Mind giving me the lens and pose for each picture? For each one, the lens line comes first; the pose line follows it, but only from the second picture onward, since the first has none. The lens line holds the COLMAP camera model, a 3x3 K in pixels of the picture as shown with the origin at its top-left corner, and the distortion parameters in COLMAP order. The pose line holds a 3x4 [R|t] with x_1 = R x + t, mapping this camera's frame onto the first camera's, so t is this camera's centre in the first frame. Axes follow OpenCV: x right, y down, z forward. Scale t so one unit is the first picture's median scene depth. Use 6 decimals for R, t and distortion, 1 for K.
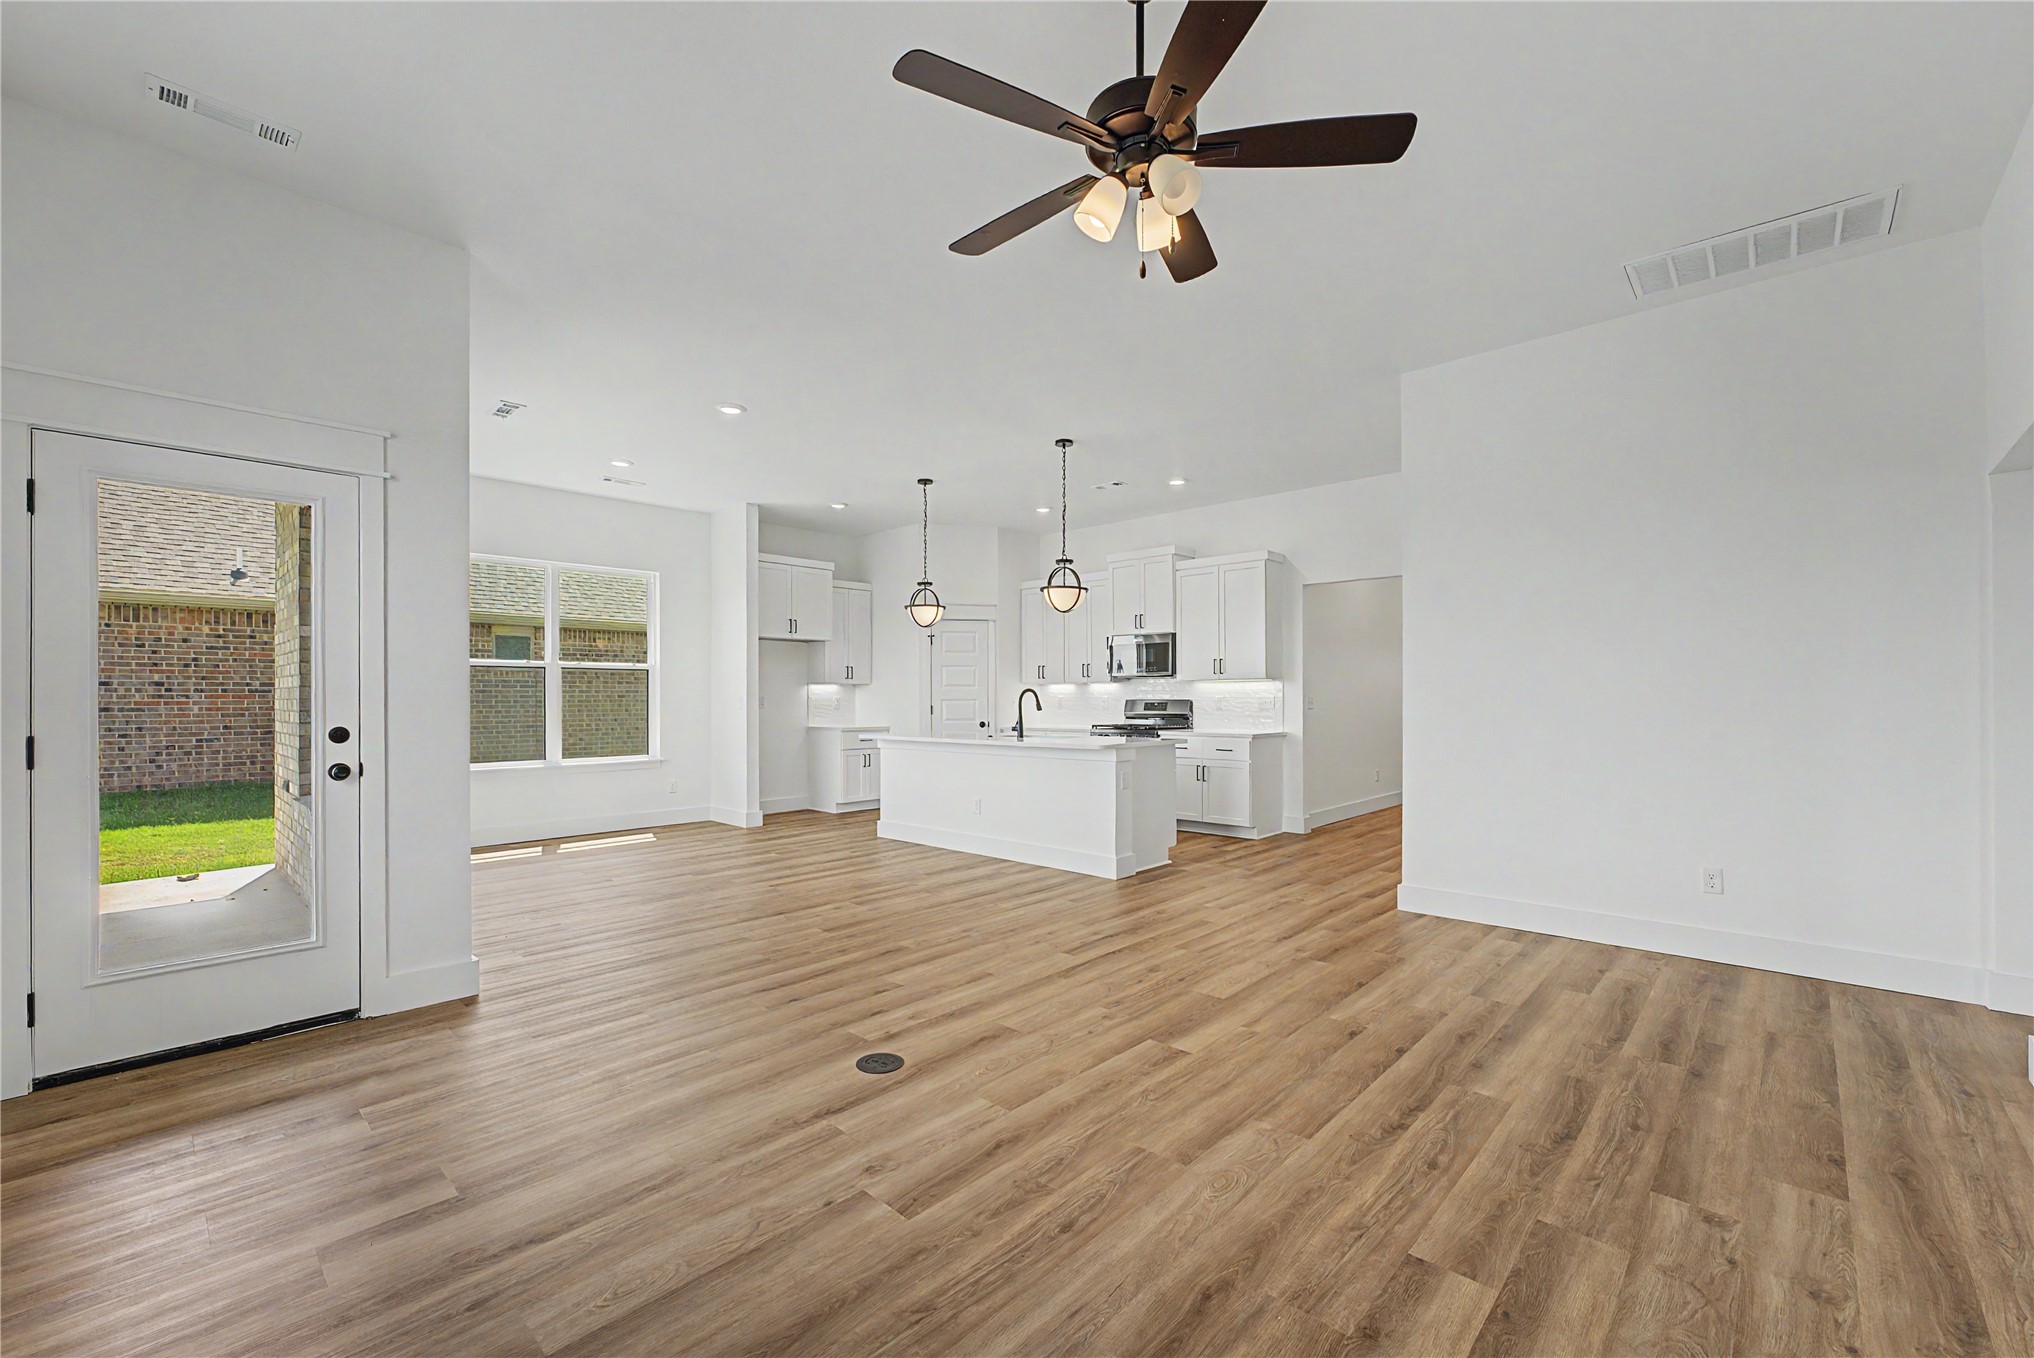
lens RADIAL K [[829.8, 0, 1017.4], [0, 829.8, 694.6], [0, 0, 1]] dist [0.000855, 0.000047]
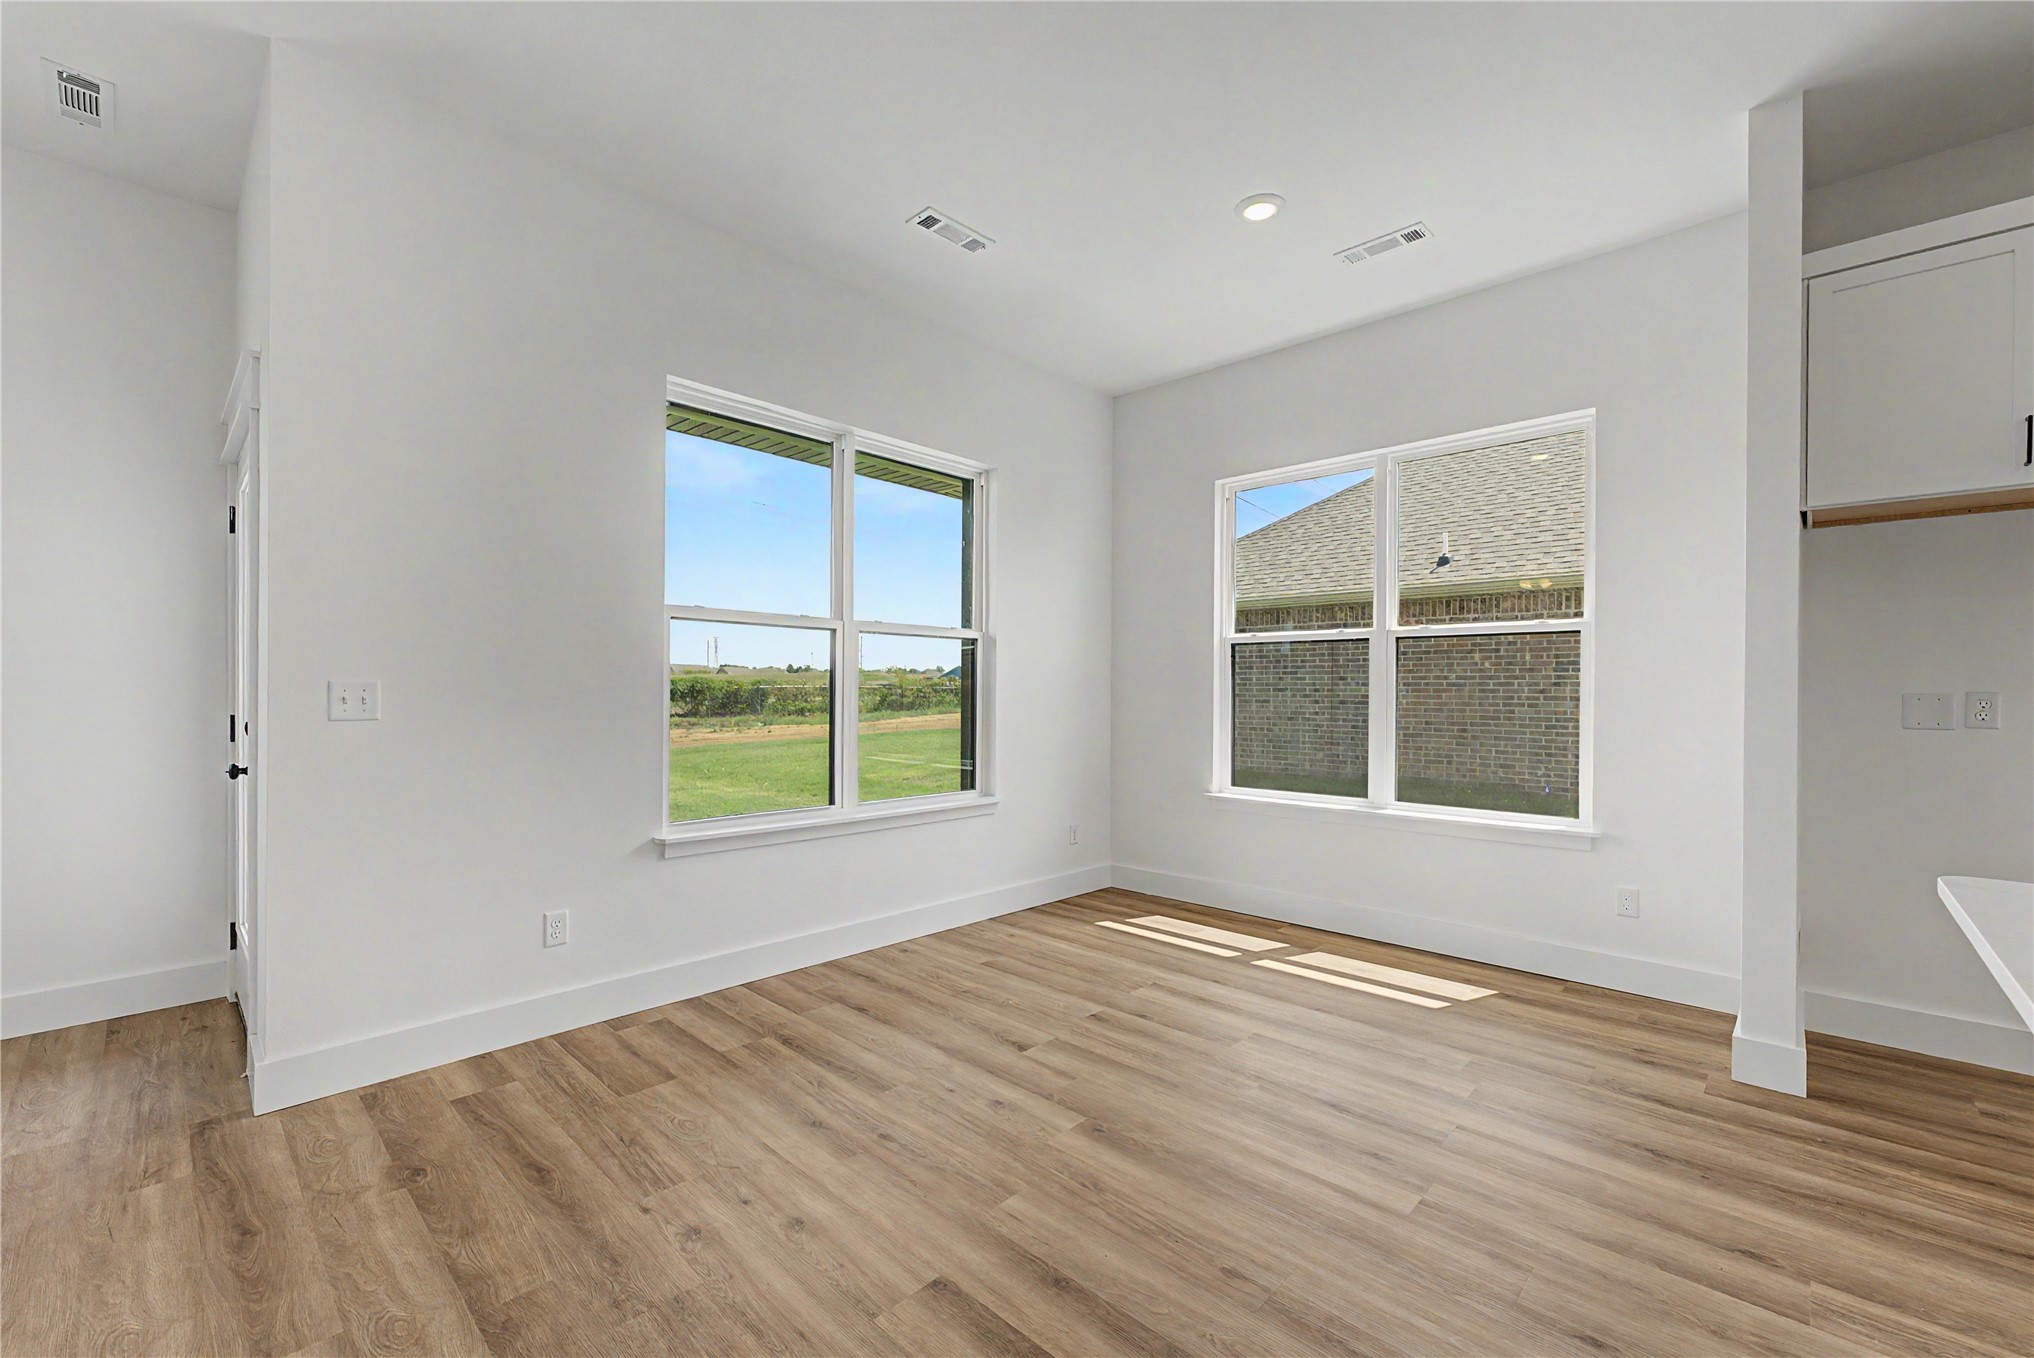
lens RADIAL K [[836.9, 0, 1014.8], [0, 836.9, 689.3], [0, 0, 1]] dist [-0.002325, 0.000958]
pose [[0.003411, 0.000764, -0.999994, 0.007841], [-0.003912, 0.999992, 0.000751, 0.002918], [0.999987, 0.003909, 0.003414, 0.693012]]
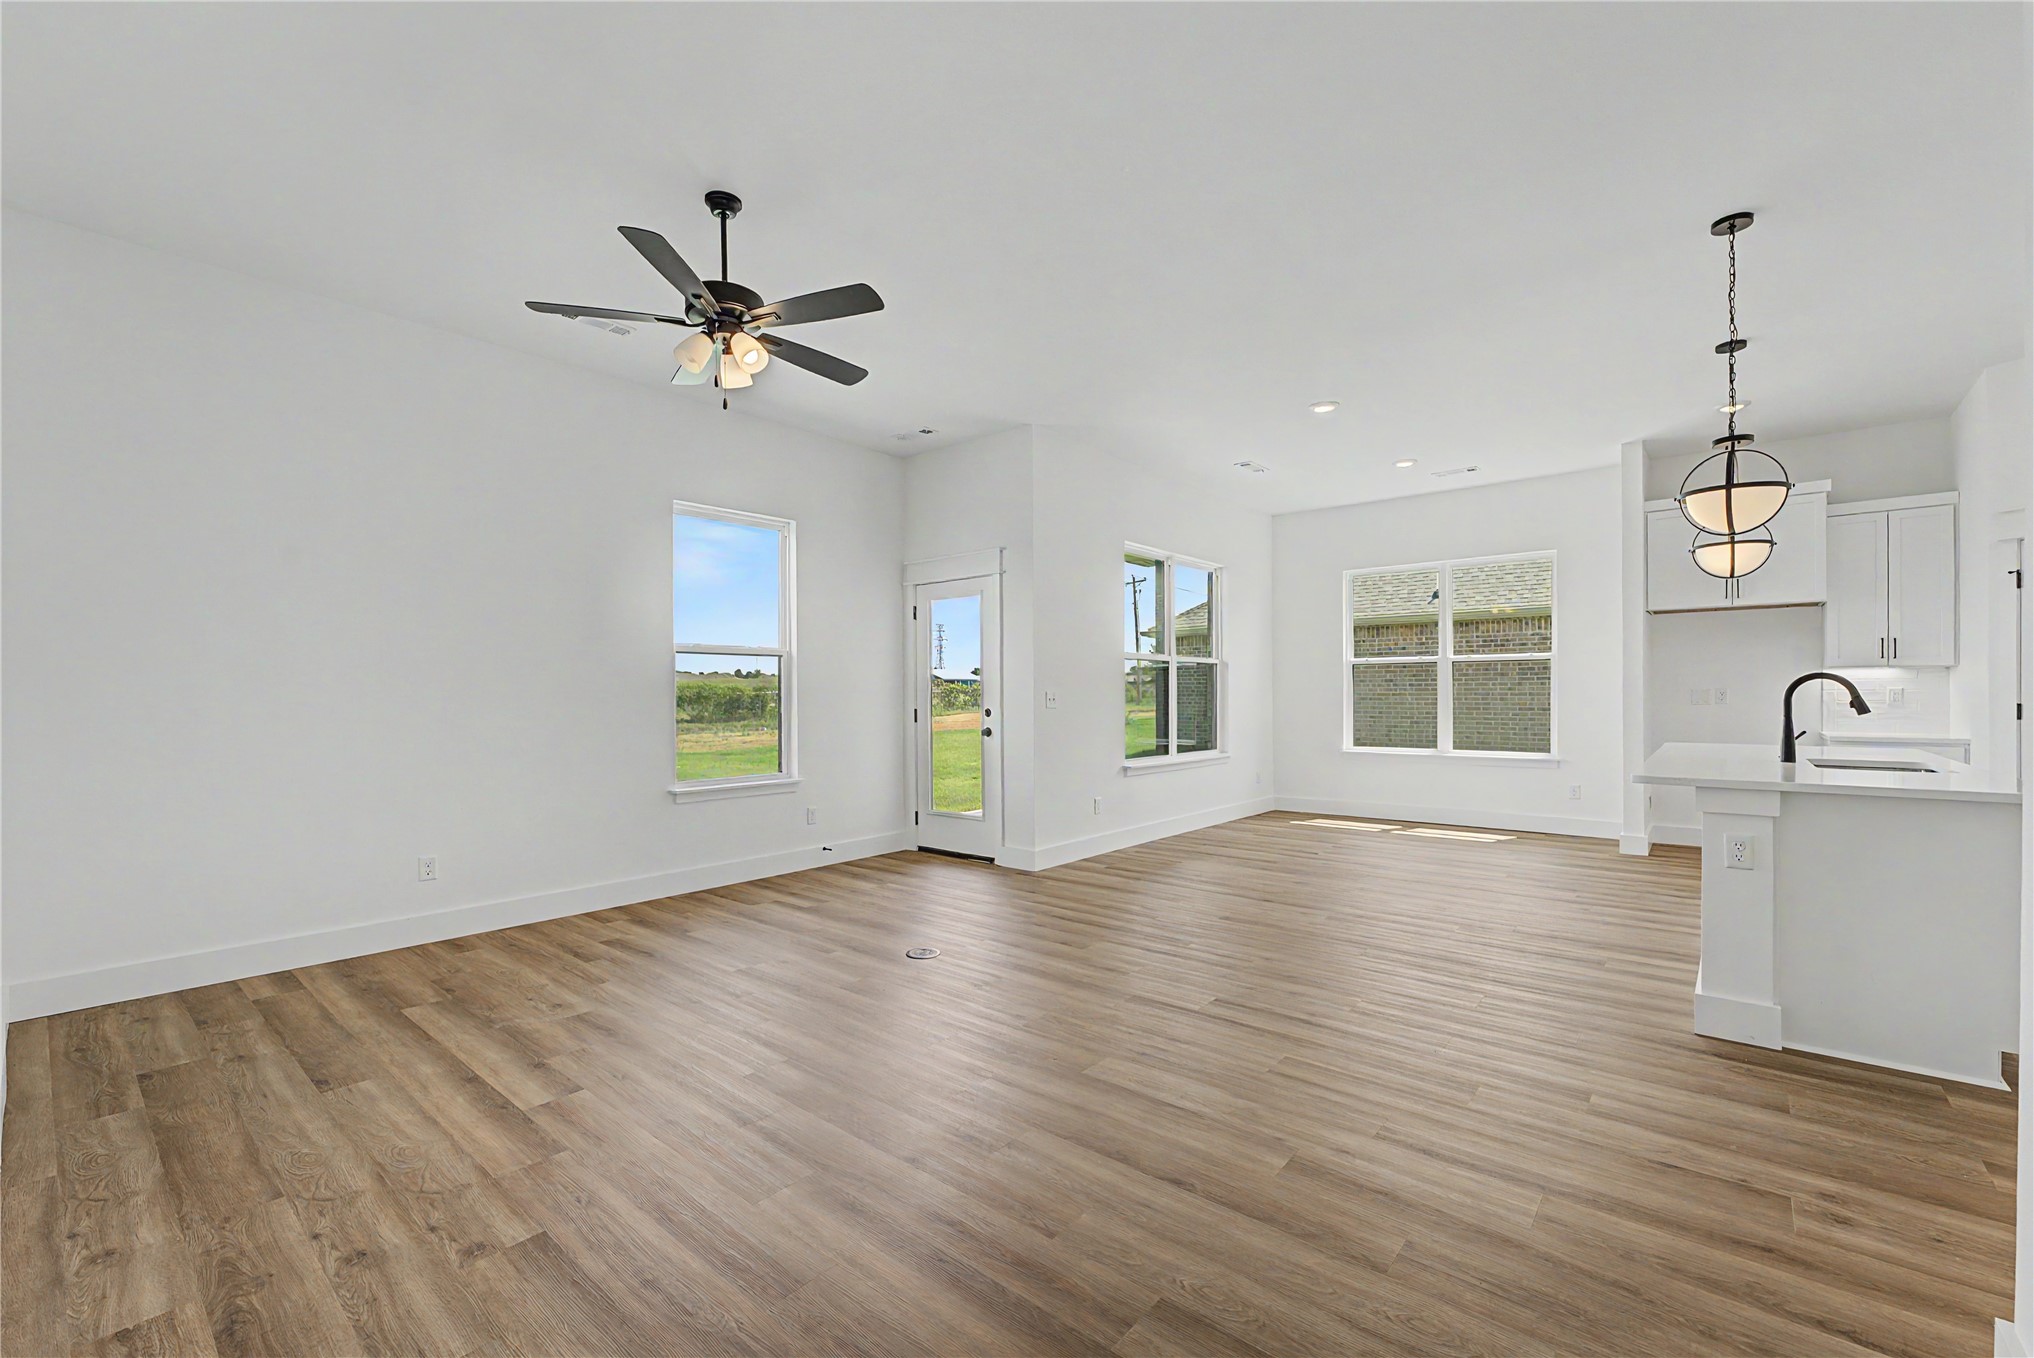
lens RADIAL K [[836.9, 0, 1014.3], [0, 836.9, 692.2], [0, 0, 1]] dist [-0.002325, 0.000958]
pose [[0.056292, 0.000587, -0.998414, 0.429974], [0.006739, 0.999977, 0.000968, 0.001003], [0.998392, -0.006783, 0.056287, 0.368736]]
